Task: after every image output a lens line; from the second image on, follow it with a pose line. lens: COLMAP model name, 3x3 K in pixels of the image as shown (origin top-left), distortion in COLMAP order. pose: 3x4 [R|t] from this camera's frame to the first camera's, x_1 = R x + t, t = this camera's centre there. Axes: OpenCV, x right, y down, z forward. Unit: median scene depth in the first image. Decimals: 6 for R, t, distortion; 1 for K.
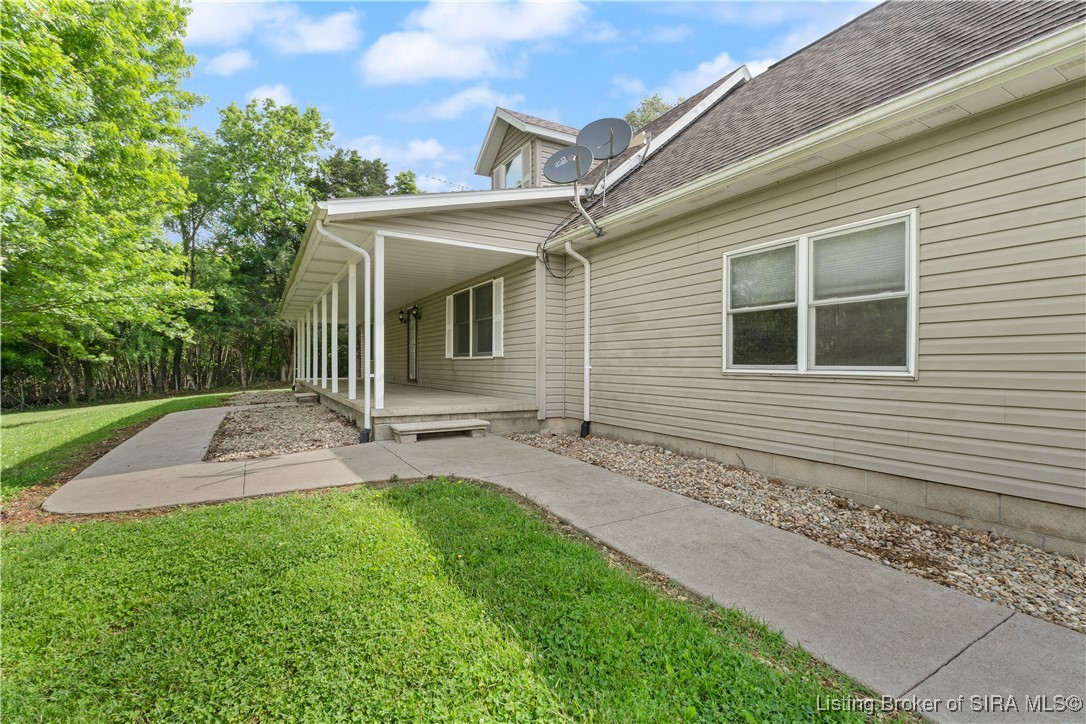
lens RADIAL K [[484.0, 0, 543.8], [0, 484.0, 362.9], [0, 0, 1]] dist [0.002521, 0.000698]
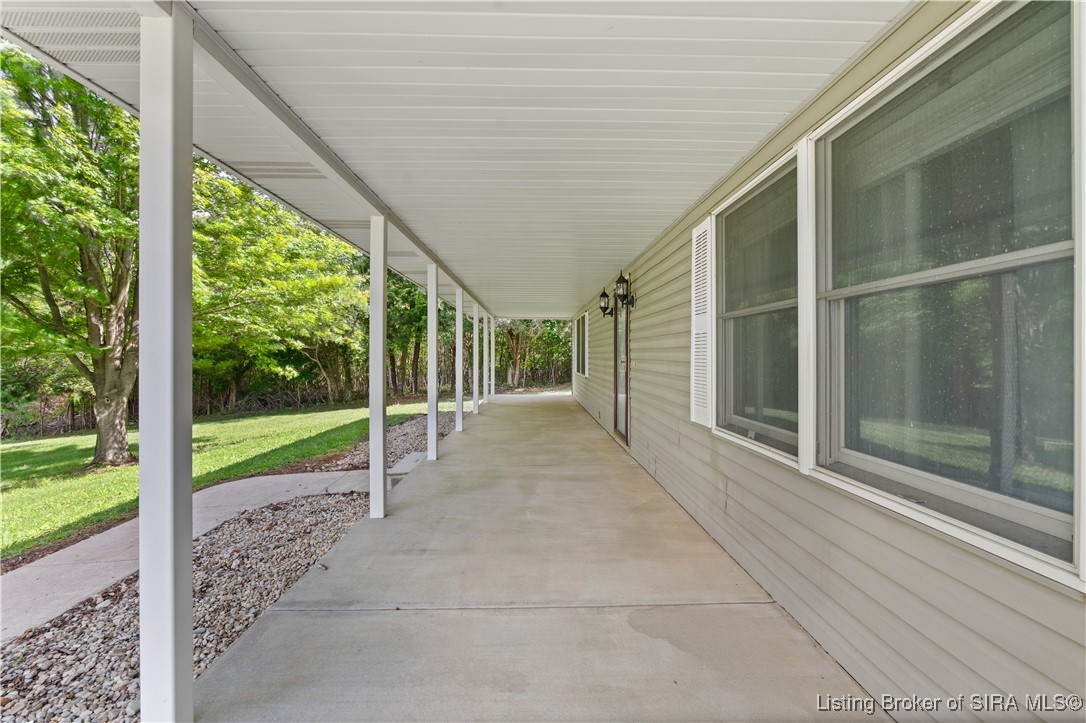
lens RADIAL K [[484.0, 0, 547.2], [0, 484.0, 355.2], [0, 0, 1]] dist [0.002521, 0.000698]
pose [[0.878633, -0.001064, -0.477497, -0.203790], [0.003285, 0.999987, 0.003817, -0.084991], [0.477487, -0.004922, 0.878625, 1.033175]]
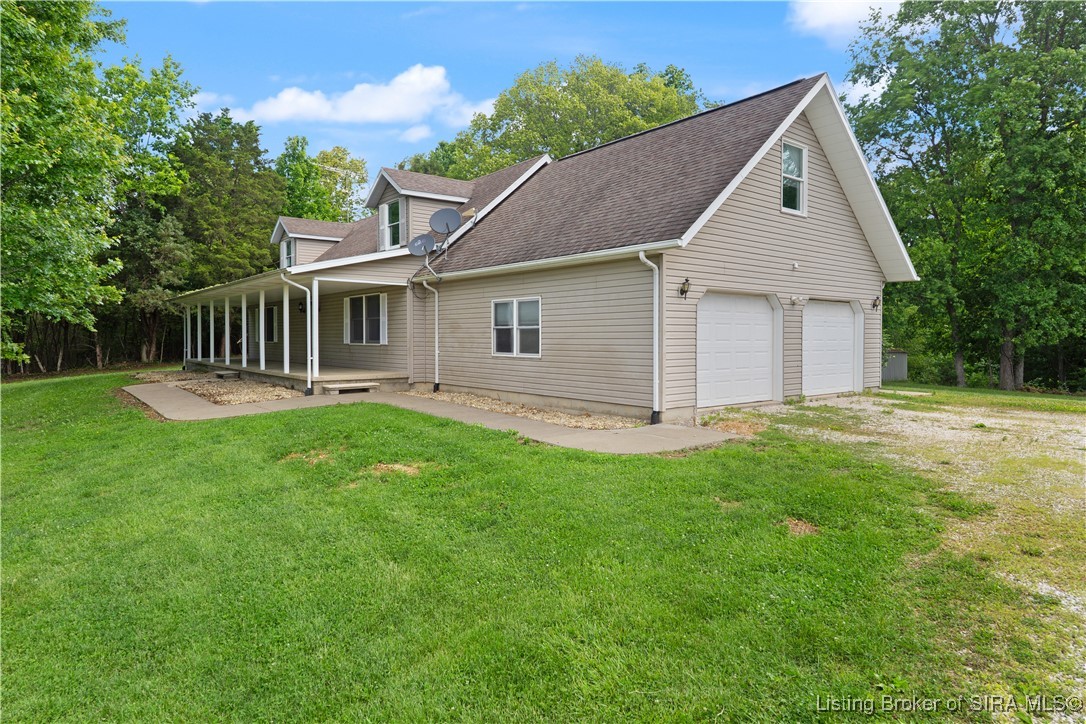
lens RADIAL K [[624.1, 0, 535.4], [0, 624.1, 341.3], [0, 0, 1]] dist [0.004443, -0.001543]
pose [[0.989431, -0.006744, 0.144844, 0.109343], [0.004880, 0.999901, 0.013216, -0.053936], [-0.144919, -0.012369, 0.989366, -1.194509]]
